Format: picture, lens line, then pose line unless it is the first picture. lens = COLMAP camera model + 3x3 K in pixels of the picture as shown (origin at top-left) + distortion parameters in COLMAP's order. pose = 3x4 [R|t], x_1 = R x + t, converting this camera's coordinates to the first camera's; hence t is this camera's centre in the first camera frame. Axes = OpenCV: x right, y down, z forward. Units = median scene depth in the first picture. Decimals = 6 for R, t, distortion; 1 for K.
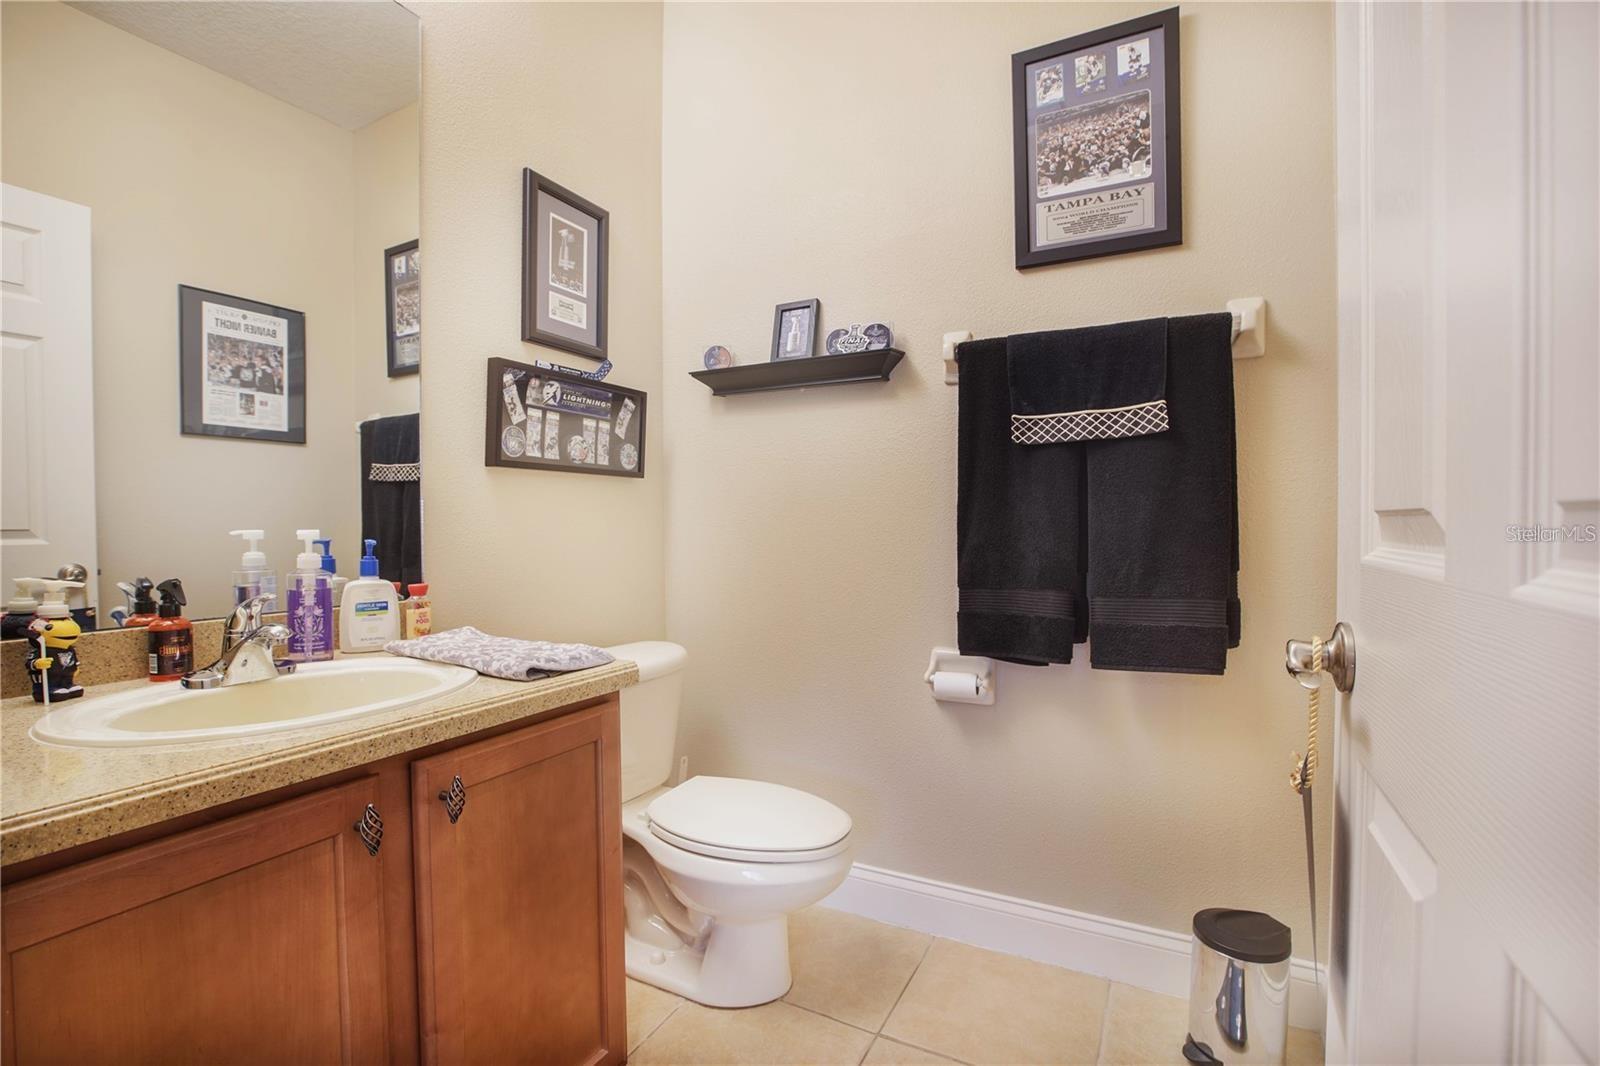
lens RADIAL K [[730.5, 0, 800.1], [0, 730.5, 539.5], [0, 0, 1]] dist [-0.042573, 0.009410]
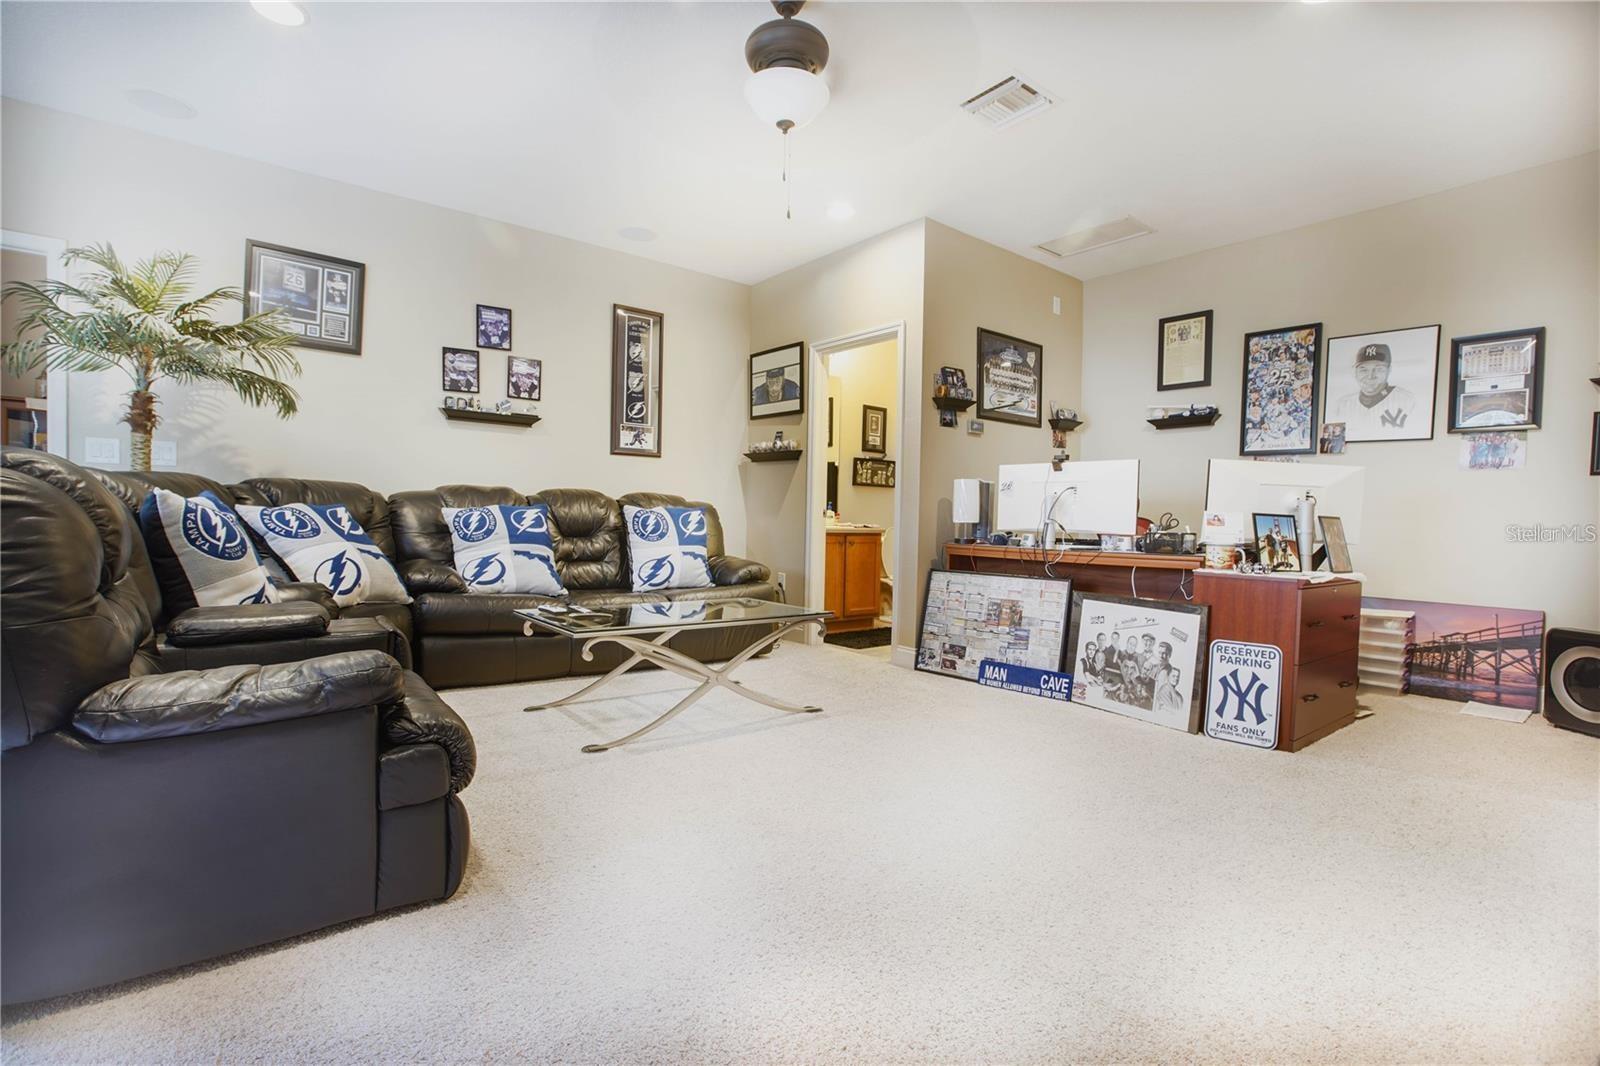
lens RADIAL K [[730.5, 0, 800.4], [0, 730.5, 533.9], [0, 0, 1]] dist [-0.042573, 0.009410]
pose [[0.907279, 0.011314, -0.420377, 0.866989], [-0.018333, 0.999752, -0.012661, 0.194182], [0.420130, 0.019194, 0.907261, -2.408151]]
